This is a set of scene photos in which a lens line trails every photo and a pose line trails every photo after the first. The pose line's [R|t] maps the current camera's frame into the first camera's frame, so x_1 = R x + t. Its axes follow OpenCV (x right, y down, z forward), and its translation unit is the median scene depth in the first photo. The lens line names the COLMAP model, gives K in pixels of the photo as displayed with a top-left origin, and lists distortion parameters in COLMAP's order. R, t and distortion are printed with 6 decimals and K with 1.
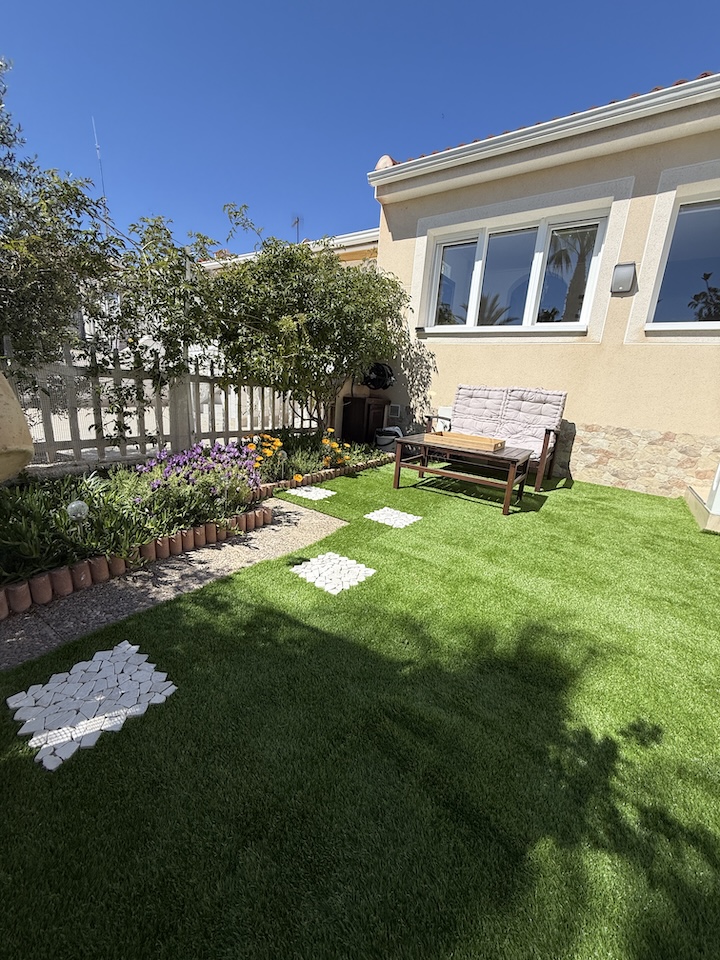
lens RADIAL K [[382.6, 0, 358.7], [0, 382.6, 478.3], [0, 0, 1]] dist [-0.000235, 0.000164]
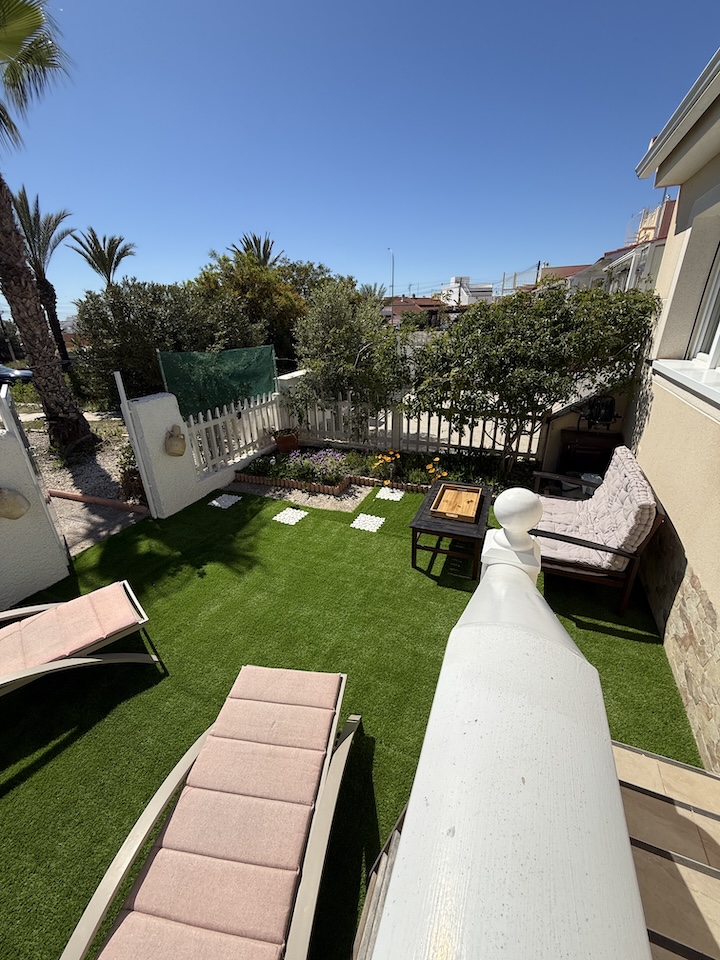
lens RADIAL K [[382.6, 0, 358.7], [0, 382.6, 478.3], [0, 0, 1]] dist [-0.000235, 0.000164]
pose [[0.188534, 0.317538, -0.929314, 1.271634], [-0.194691, 0.939588, 0.281550, -0.433240], [0.962575, 0.127848, 0.238966, 0.473200]]
